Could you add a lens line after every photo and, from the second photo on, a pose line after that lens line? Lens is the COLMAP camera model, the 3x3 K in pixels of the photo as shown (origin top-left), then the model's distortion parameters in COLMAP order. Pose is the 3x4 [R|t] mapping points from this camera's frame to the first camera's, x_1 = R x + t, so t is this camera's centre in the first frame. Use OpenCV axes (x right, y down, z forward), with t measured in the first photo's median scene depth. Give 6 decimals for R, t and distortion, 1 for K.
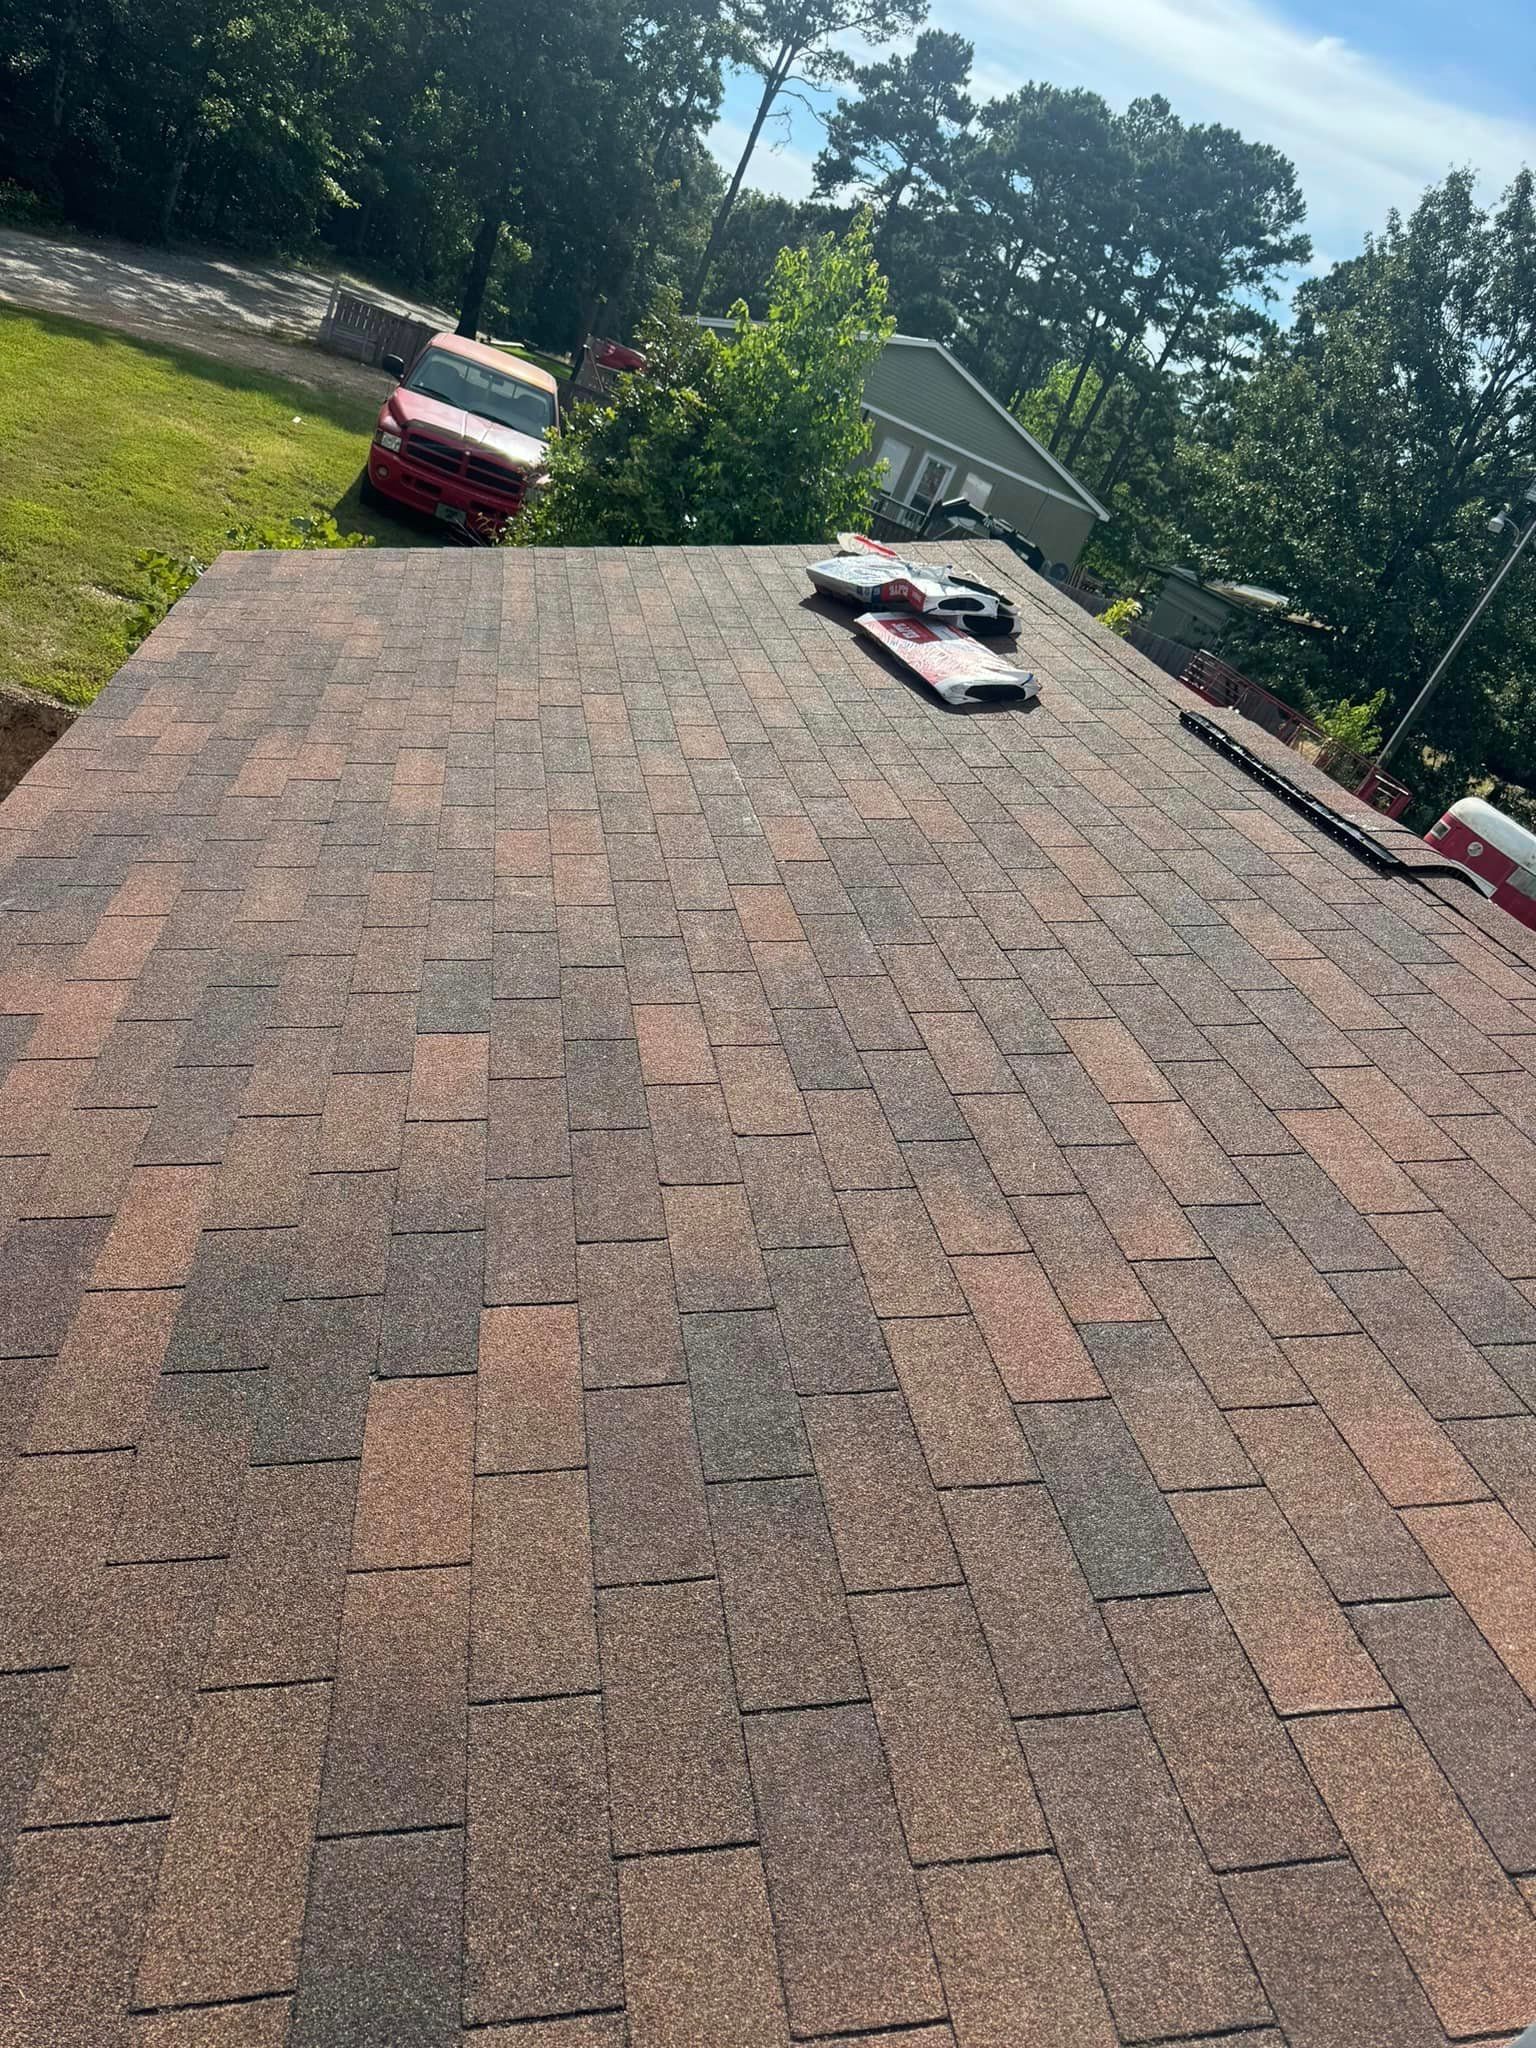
lens RADIAL K [[1448.5, 0, 769.9], [0, 1448.5, 1027.8], [0, 0, 1]] dist [0.005705, -0.003194]
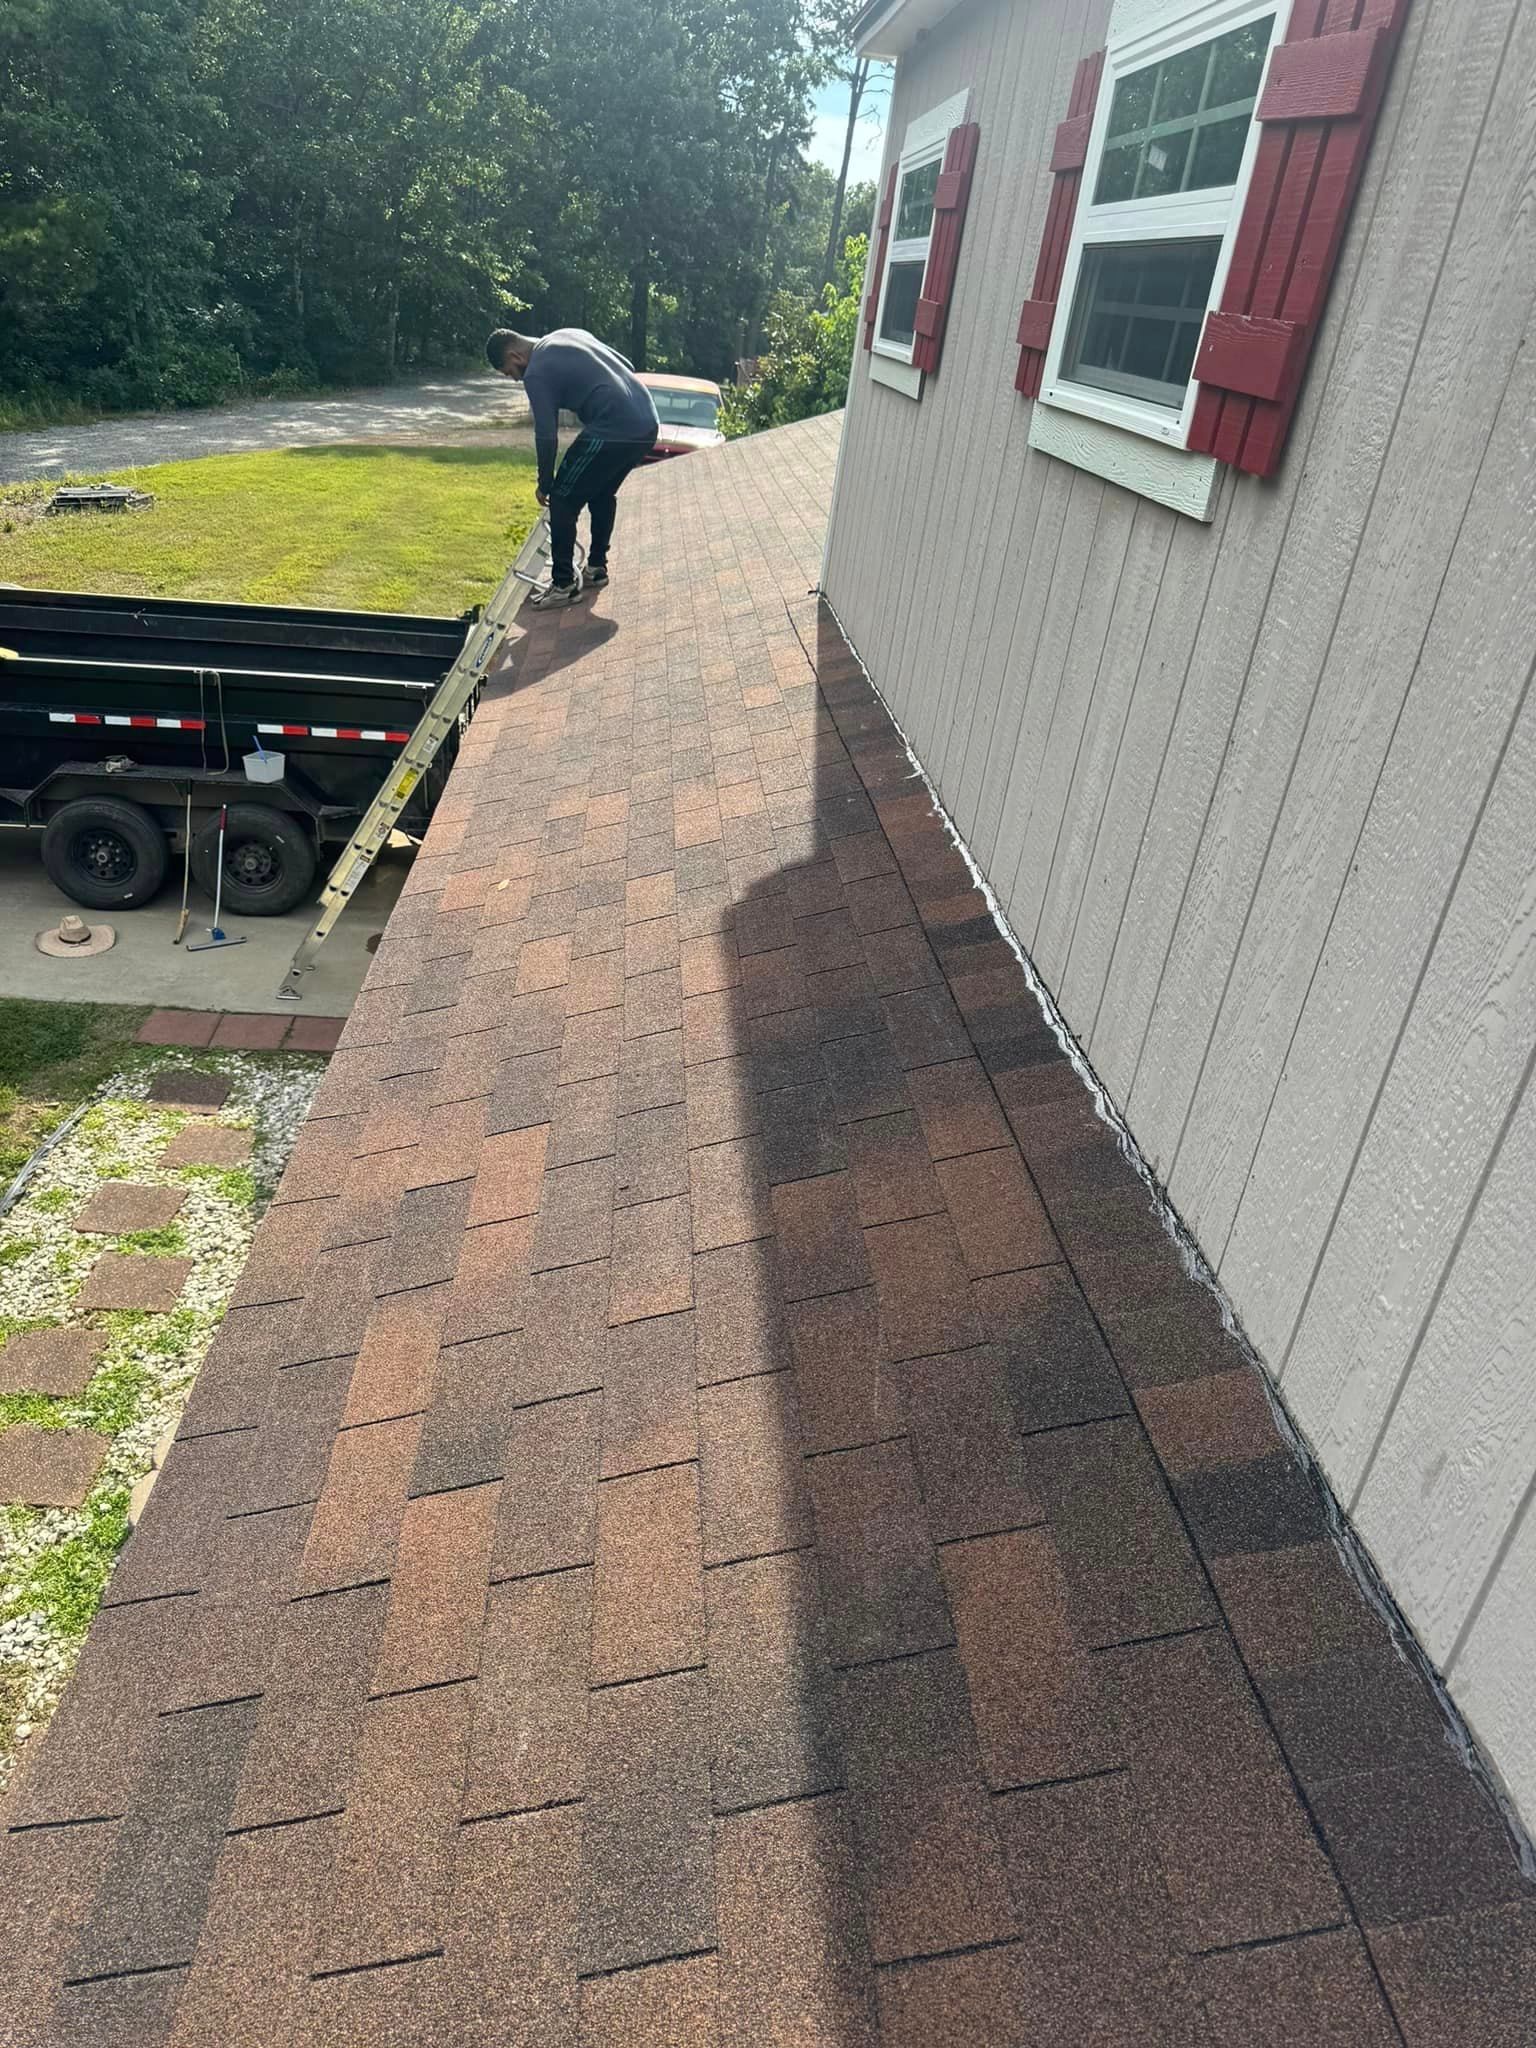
lens RADIAL K [[1448.5, 0, 764.3], [0, 1448.5, 1022.0], [0, 0, 1]] dist [0.005705, -0.003194]
pose [[0.960895, -0.194819, -0.196788, 0.018449], [0.193928, 0.980723, -0.023982, 0.074466], [0.197667, -0.015118, 0.980153, -0.135782]]
